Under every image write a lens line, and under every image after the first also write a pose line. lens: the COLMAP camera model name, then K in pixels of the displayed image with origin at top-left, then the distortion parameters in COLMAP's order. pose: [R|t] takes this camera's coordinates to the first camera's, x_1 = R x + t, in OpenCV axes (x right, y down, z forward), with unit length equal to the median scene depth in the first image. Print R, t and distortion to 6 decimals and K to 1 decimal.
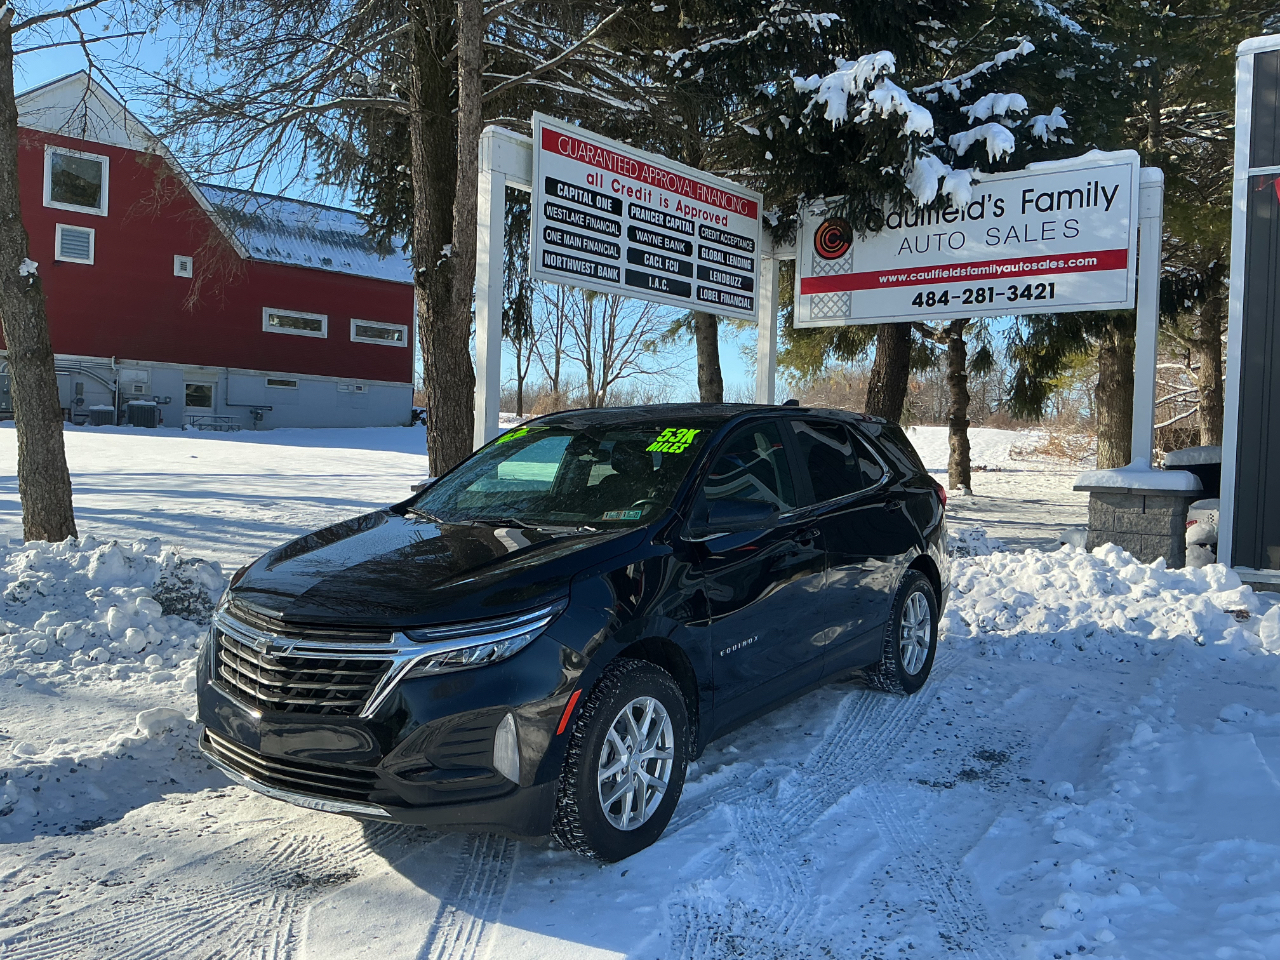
lens RADIAL K [[1062.6, 0, 632.3], [0, 1062.6, 517.1], [0, 0, 1]] dist [0.052465, -0.132724]
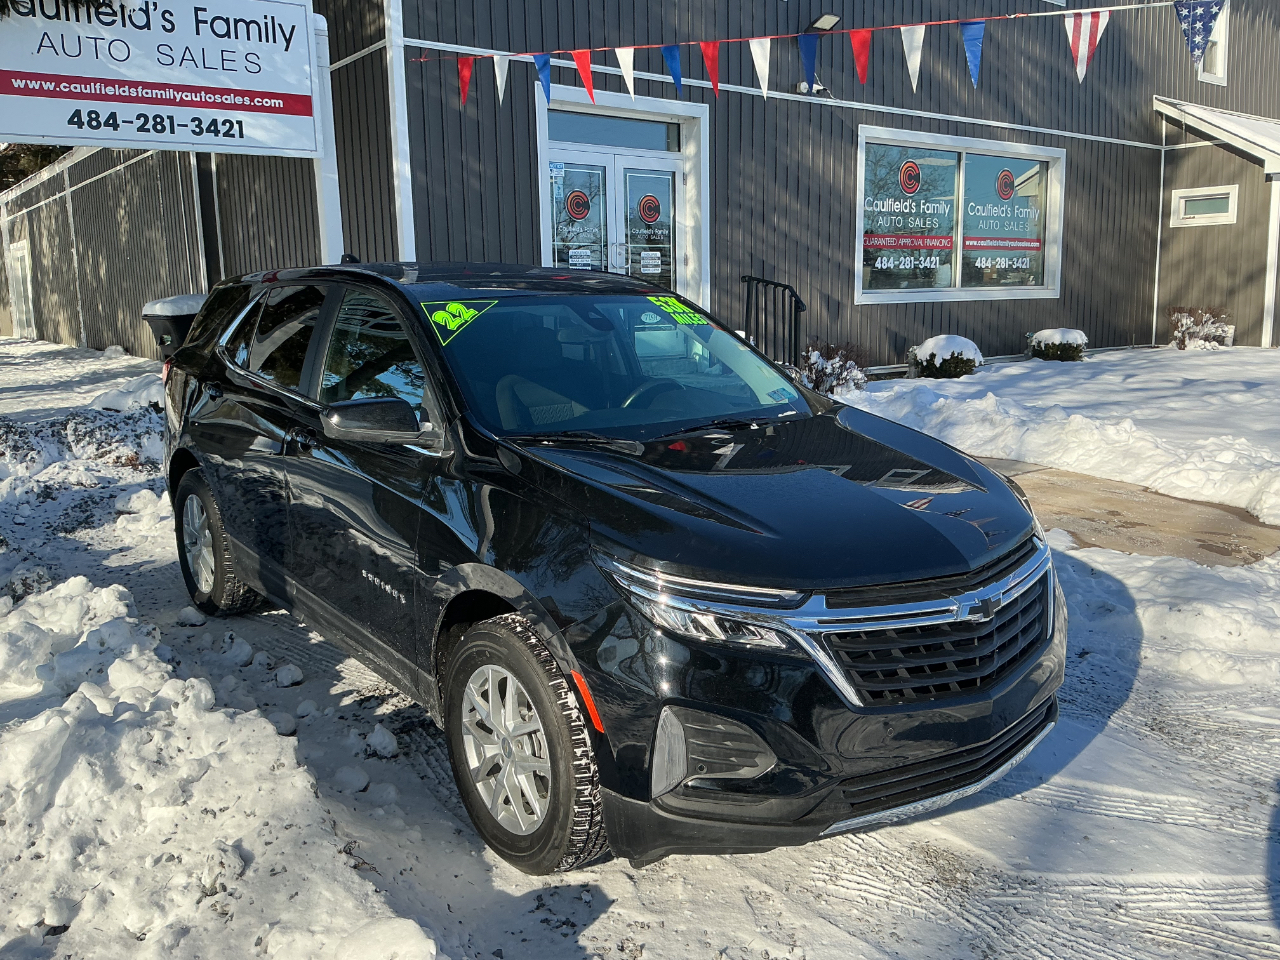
lens RADIAL K [[1062.6, 0, 681.9], [0, 1062.6, 506.0], [0, 0, 1]] dist [0.052465, -0.132724]
pose [[0.250130, -0.211702, 0.944784, -0.431278], [0.078356, 0.977028, 0.198183, -0.047009], [-0.965037, 0.024458, 0.260972, 0.391982]]
